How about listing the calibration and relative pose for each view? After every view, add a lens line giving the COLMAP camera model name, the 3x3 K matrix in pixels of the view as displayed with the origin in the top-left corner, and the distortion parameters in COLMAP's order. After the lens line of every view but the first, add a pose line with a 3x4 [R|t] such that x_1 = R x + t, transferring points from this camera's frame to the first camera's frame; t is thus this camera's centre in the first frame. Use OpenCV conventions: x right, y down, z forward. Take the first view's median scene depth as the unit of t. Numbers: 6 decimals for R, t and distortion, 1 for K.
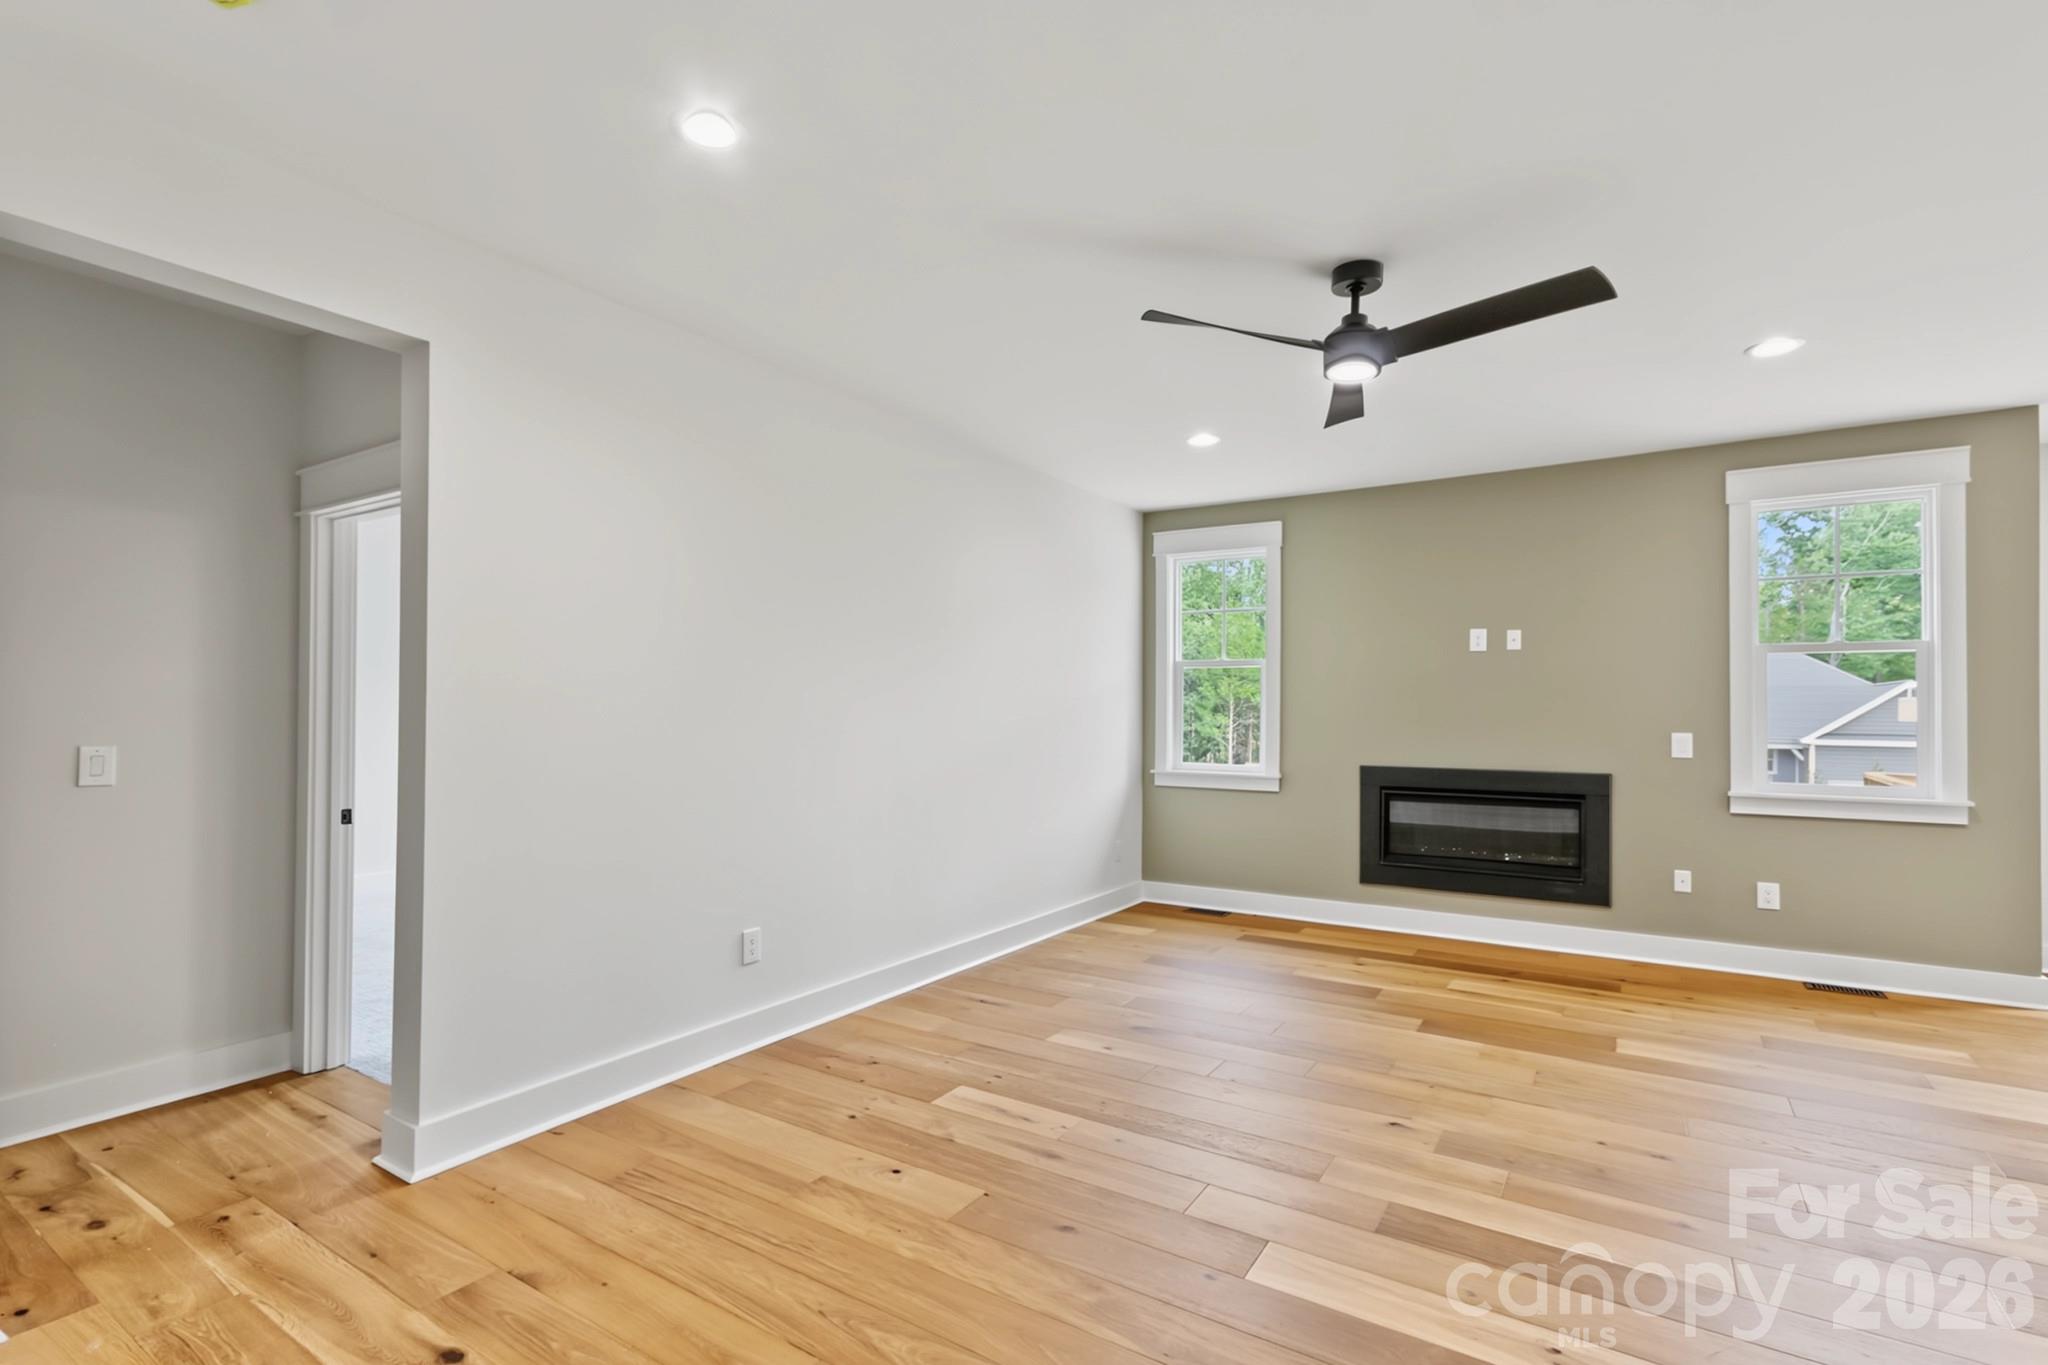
lens RADIAL K [[961.0, 0, 1006.3], [0, 961.0, 701.6], [0, 0, 1]] dist [0.000516, 0.000672]
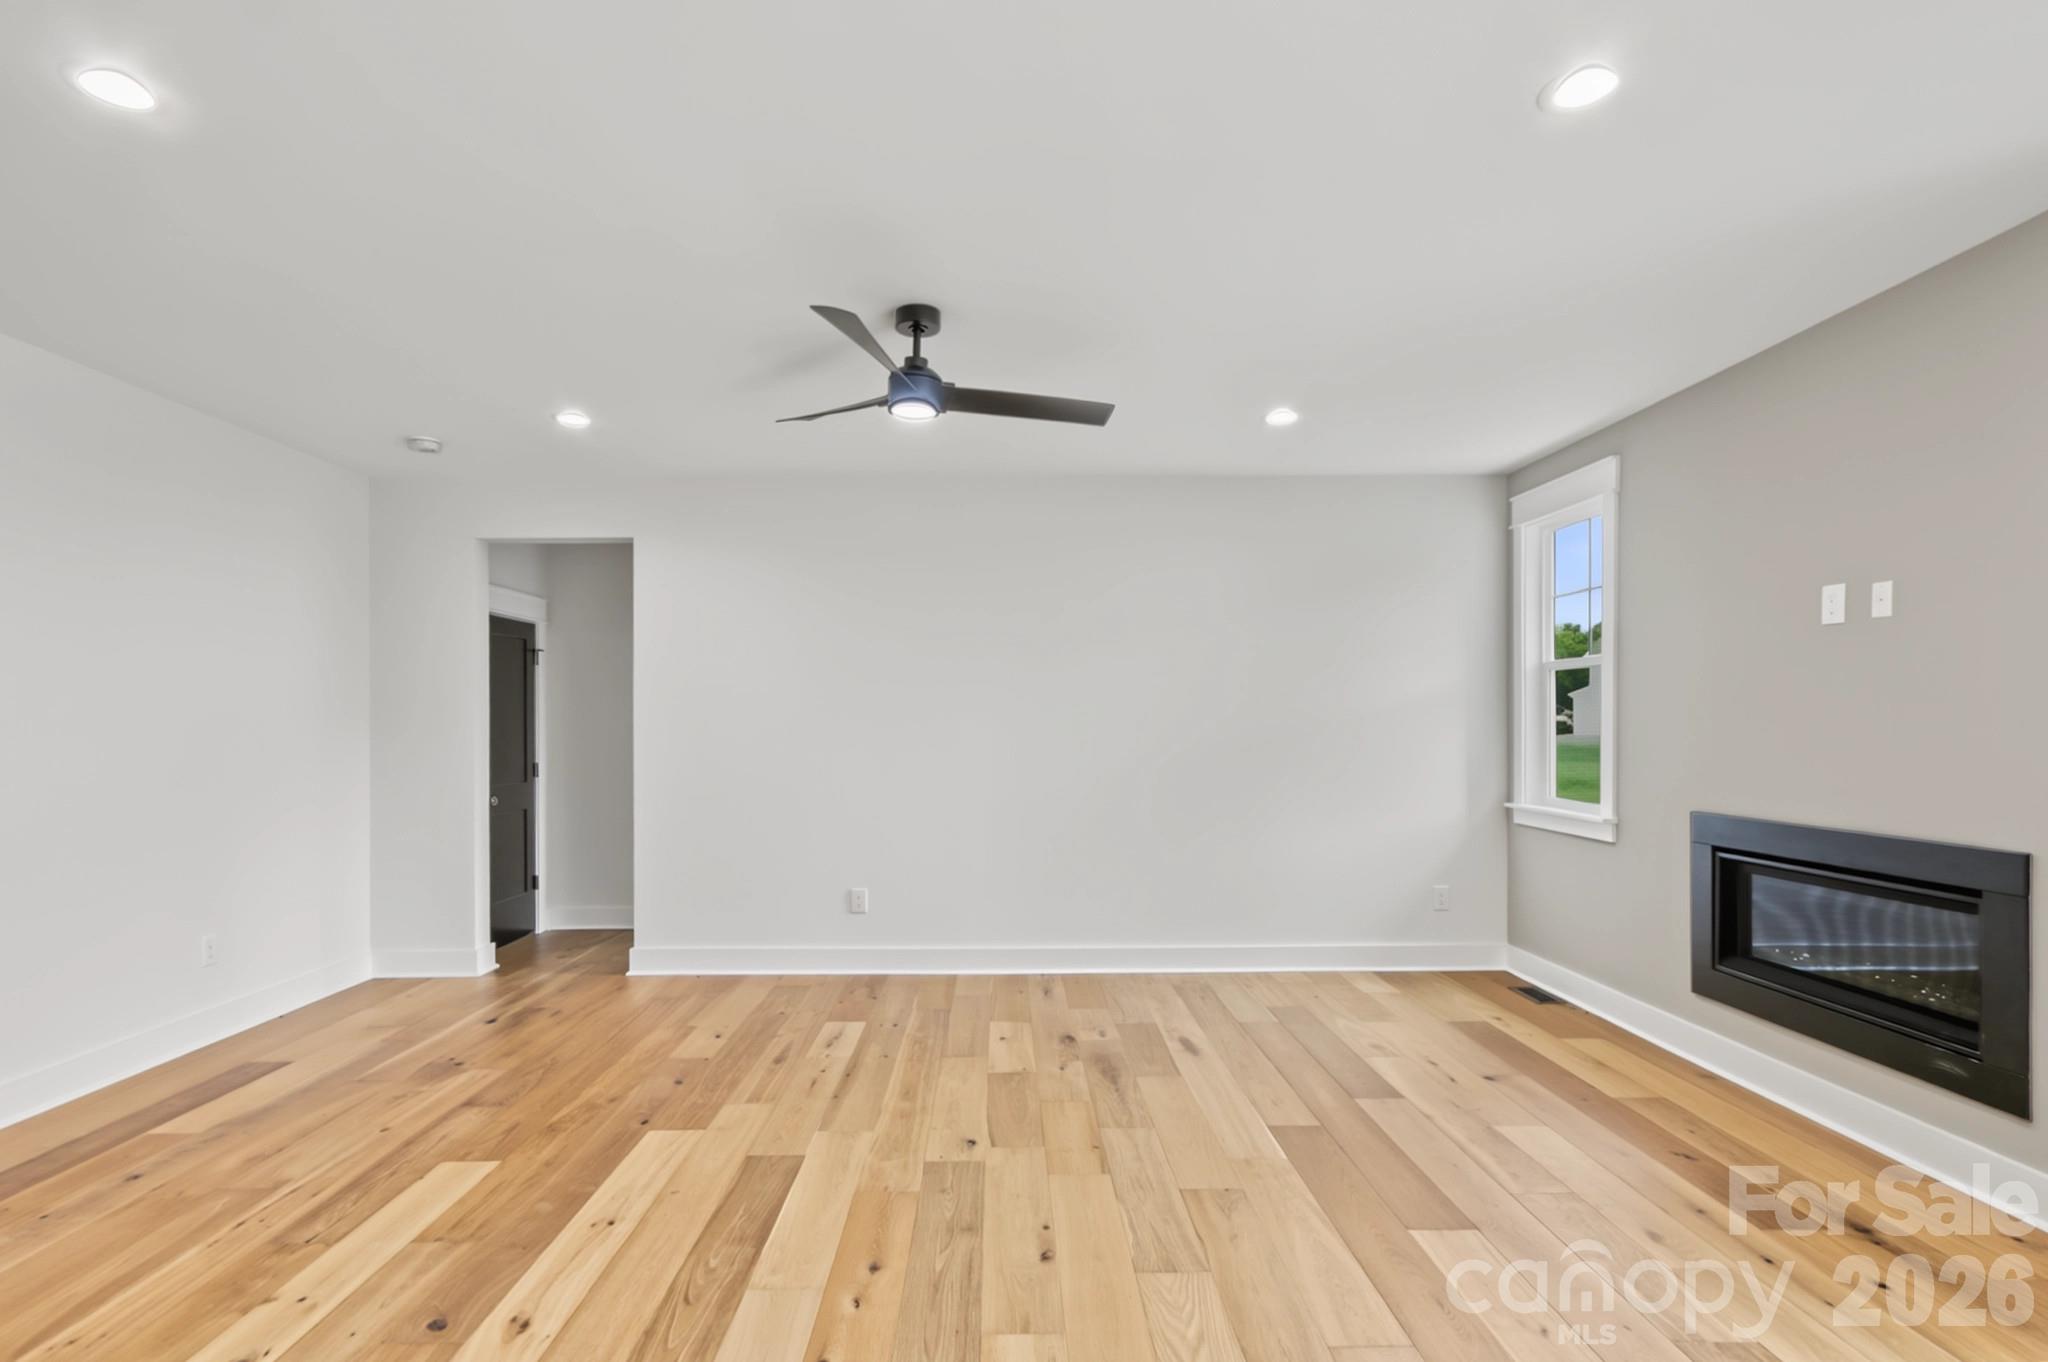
lens RADIAL K [[1022.4, 0, 1011.3], [0, 1022.4, 710.8], [0, 0, 1]] dist [0.016499, 0.000368]
pose [[0.556700, -0.016945, -0.830541, 0.937801], [0.011995, 0.999852, -0.012359, 0.002238], [0.830627, -0.003082, 0.556820, 0.311481]]
